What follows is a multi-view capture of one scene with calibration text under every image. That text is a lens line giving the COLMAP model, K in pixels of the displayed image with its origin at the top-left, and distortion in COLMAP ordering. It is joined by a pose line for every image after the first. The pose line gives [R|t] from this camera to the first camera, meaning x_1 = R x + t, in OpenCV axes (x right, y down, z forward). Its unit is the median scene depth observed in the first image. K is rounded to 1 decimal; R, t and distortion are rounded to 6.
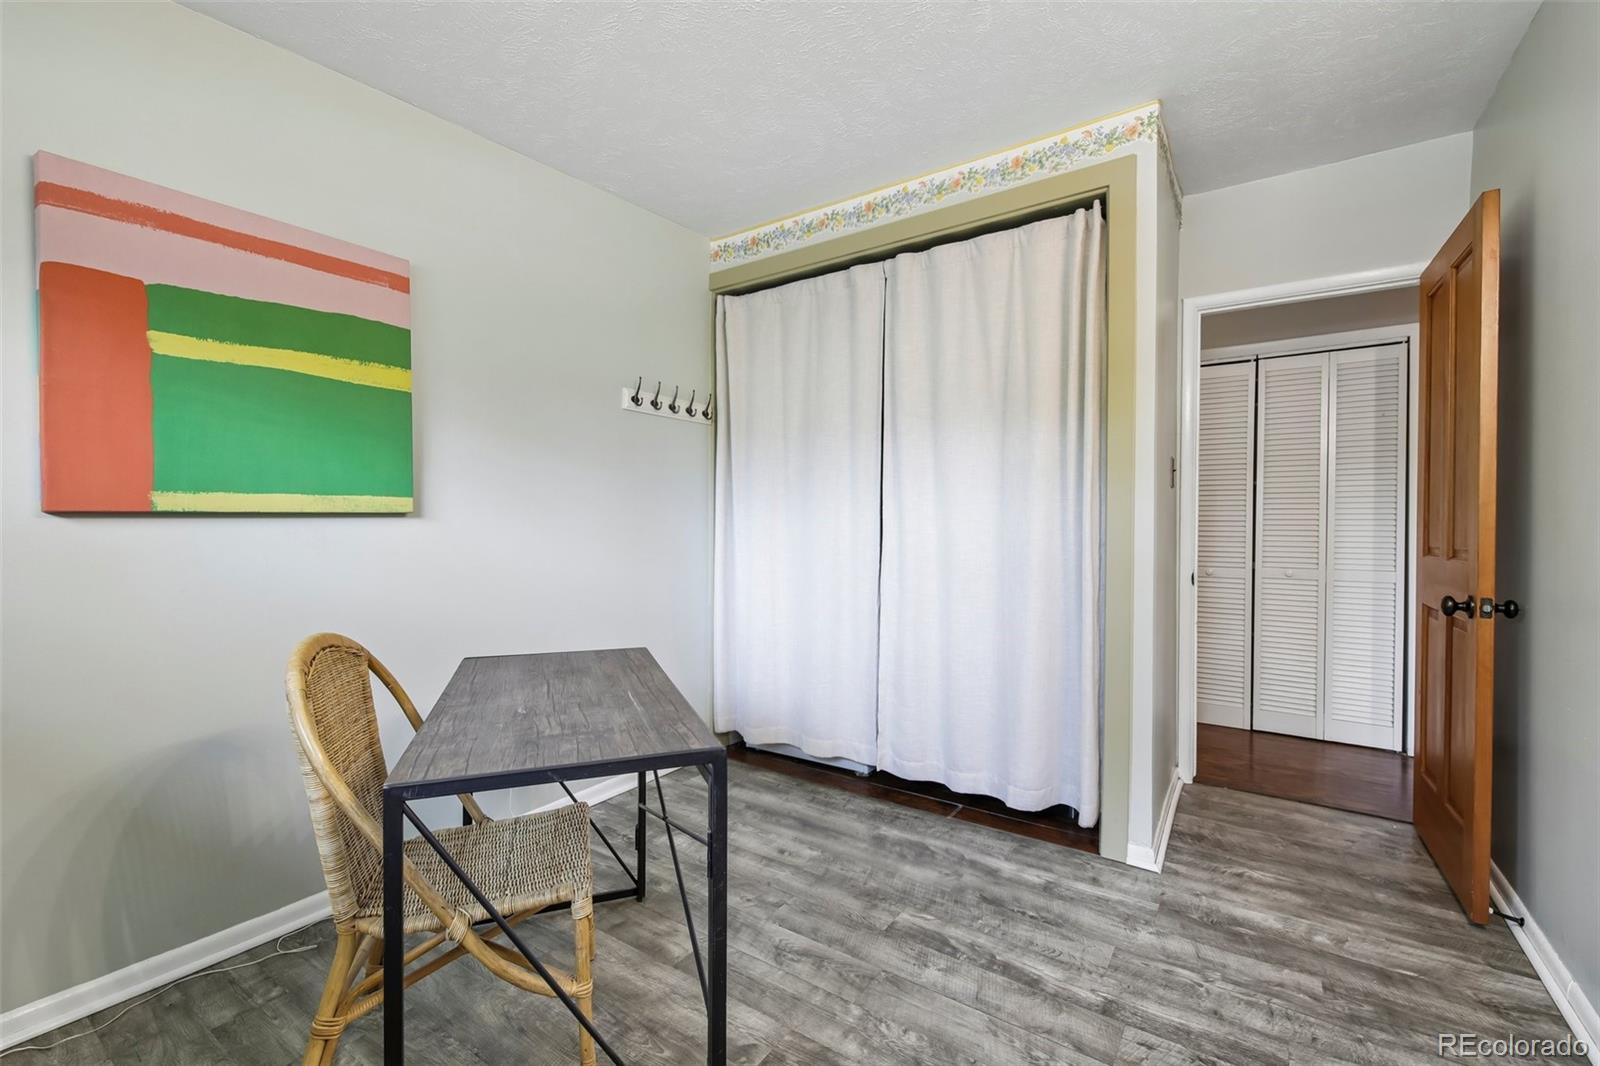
lens RADIAL K [[685.0, 0, 794.2], [0, 685.0, 529.9], [0, 0, 1]] dist [0.008945, -0.006177]
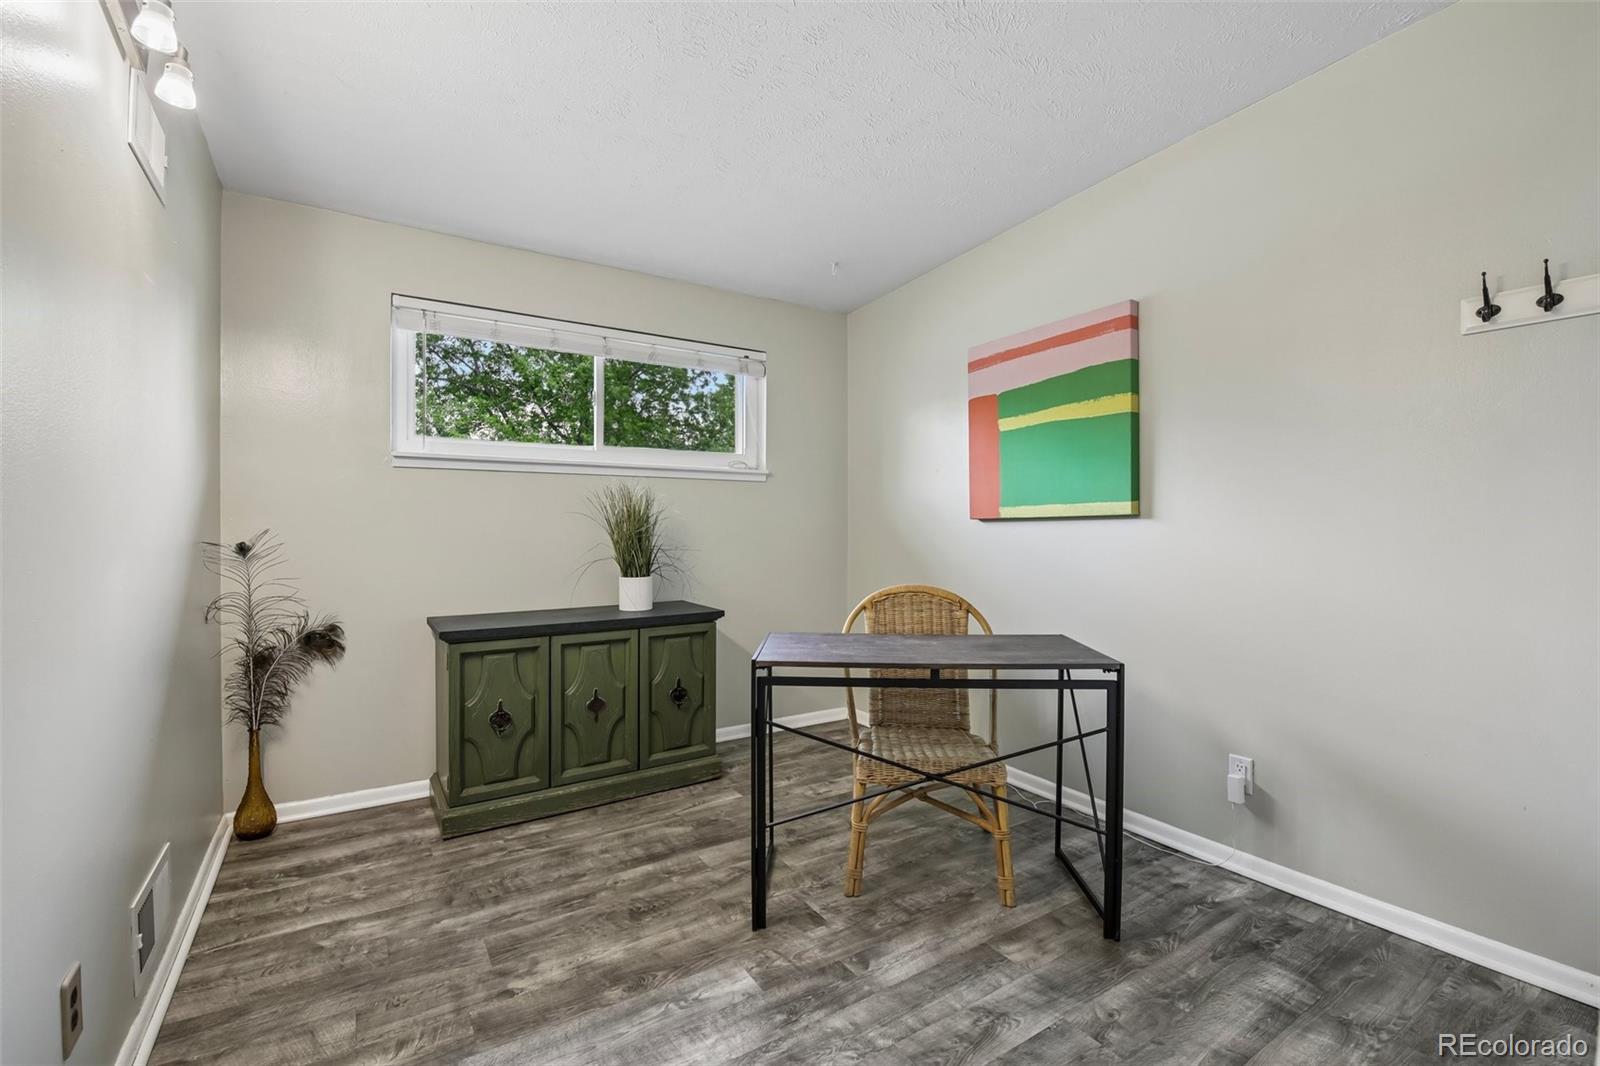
lens RADIAL K [[685.0, 0, 794.2], [0, 685.0, 532.4], [0, 0, 1]] dist [0.008945, -0.006177]
pose [[-0.386913, 0.010137, -0.922061, 0.903286], [-0.005623, 0.999895, 0.013352, -0.009246], [0.922099, 0.010351, -0.386815, 1.128335]]
